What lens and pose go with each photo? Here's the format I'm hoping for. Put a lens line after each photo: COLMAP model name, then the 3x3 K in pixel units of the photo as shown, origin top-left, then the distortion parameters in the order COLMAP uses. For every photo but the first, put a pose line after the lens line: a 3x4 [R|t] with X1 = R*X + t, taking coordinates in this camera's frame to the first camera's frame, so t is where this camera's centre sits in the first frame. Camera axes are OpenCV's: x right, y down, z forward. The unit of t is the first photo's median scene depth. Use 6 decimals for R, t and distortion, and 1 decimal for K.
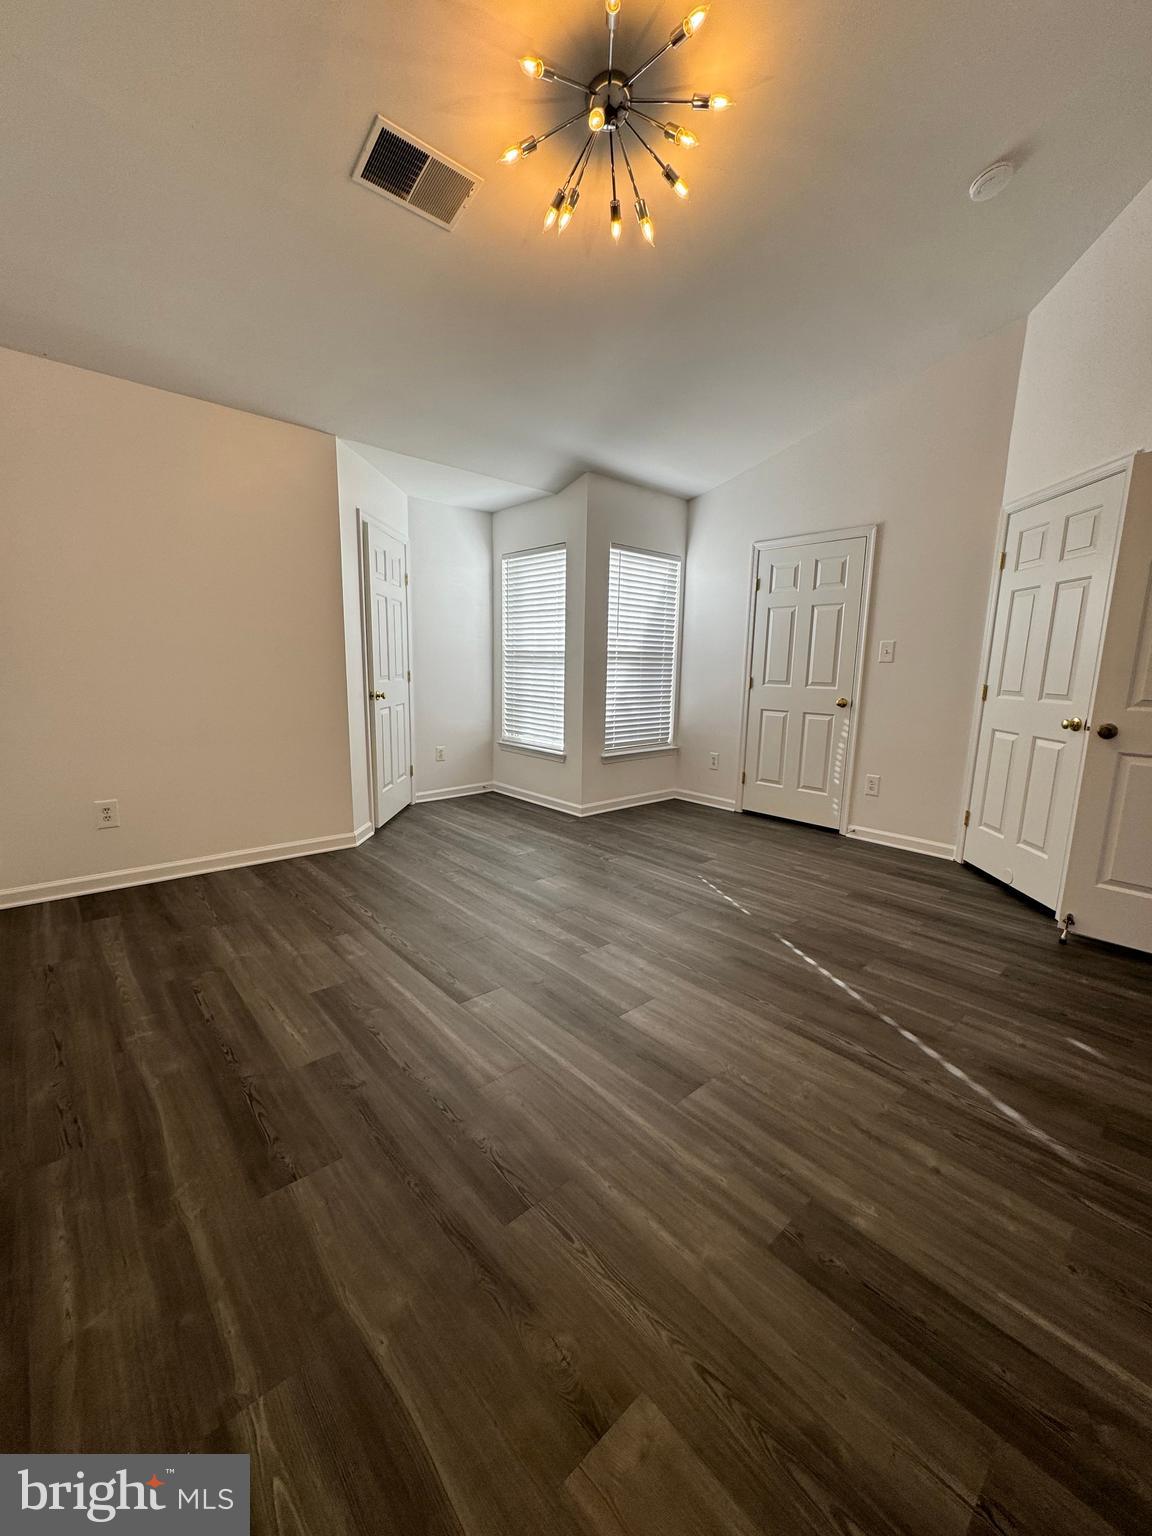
lens RADIAL K [[612.5, 0, 579.4], [0, 612.5, 767.6], [0, 0, 1]] dist [-0.000422, 0.000058]
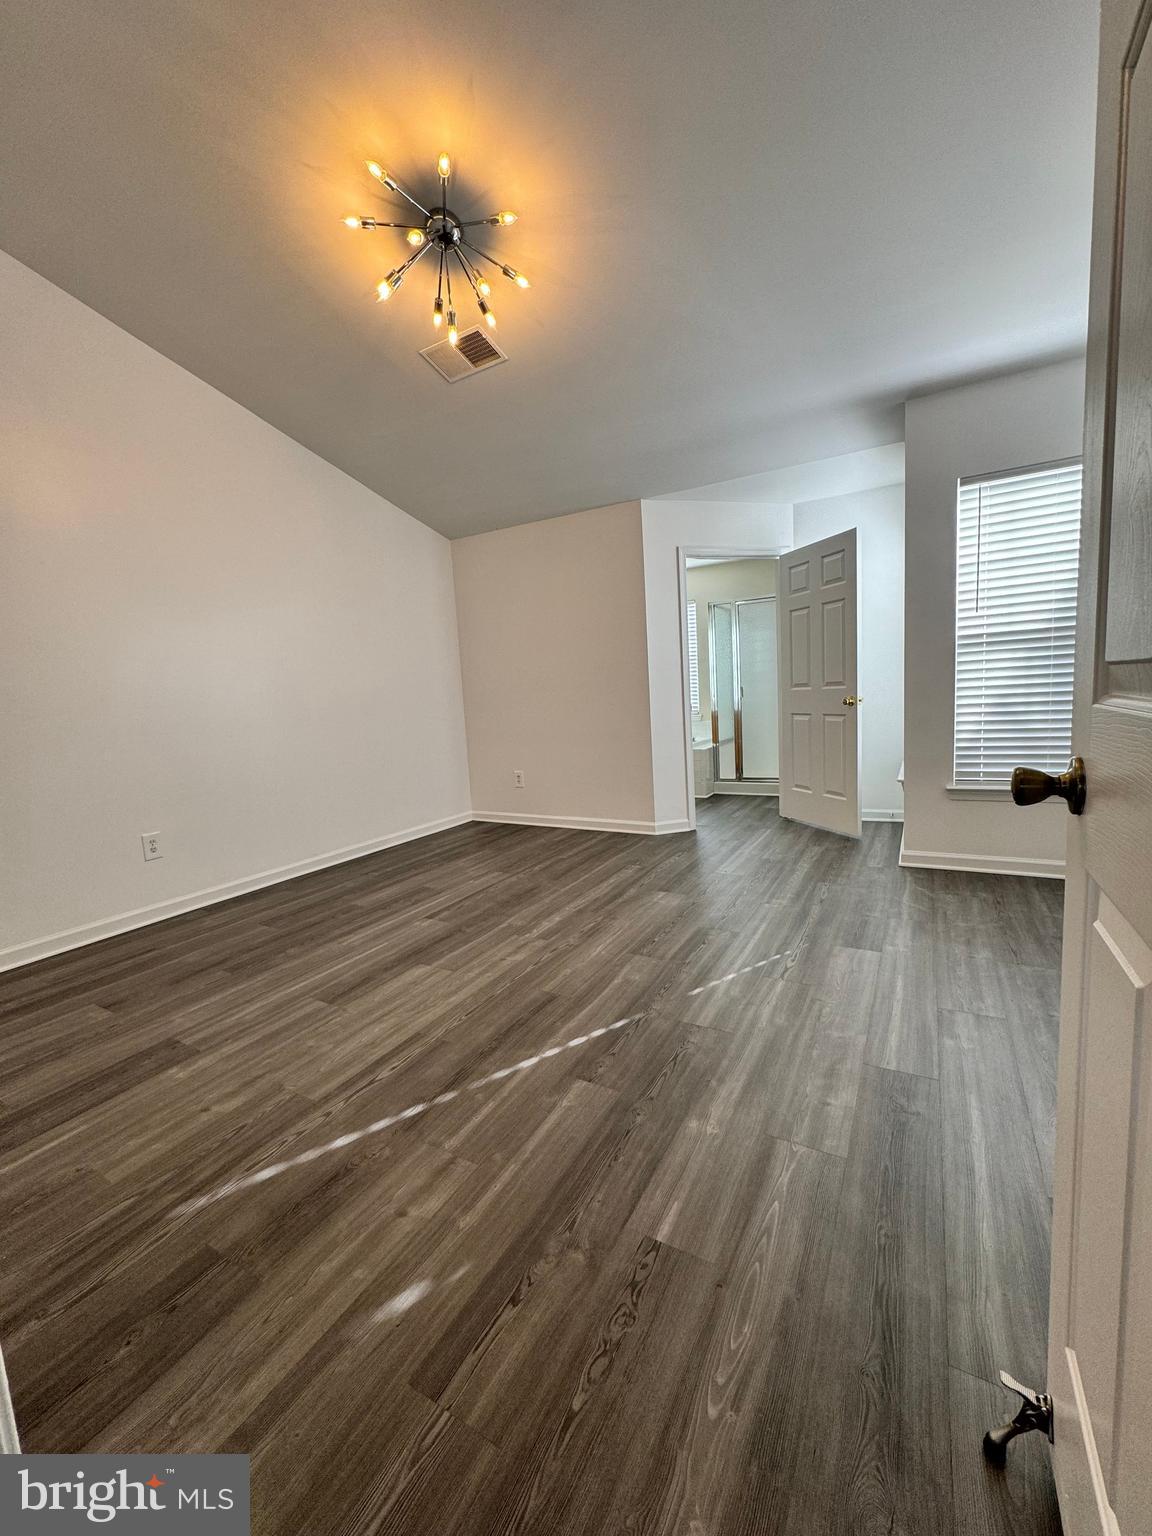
lens RADIAL K [[612.5, 0, 573.9], [0, 612.5, 767.6], [0, 0, 1]] dist [-0.000422, 0.000058]
pose [[0.307589, 0.073525, -0.948674, 1.288650], [-0.099053, 0.994067, 0.044927, -0.070045], [0.946350, 0.080150, 0.313047, 0.871645]]
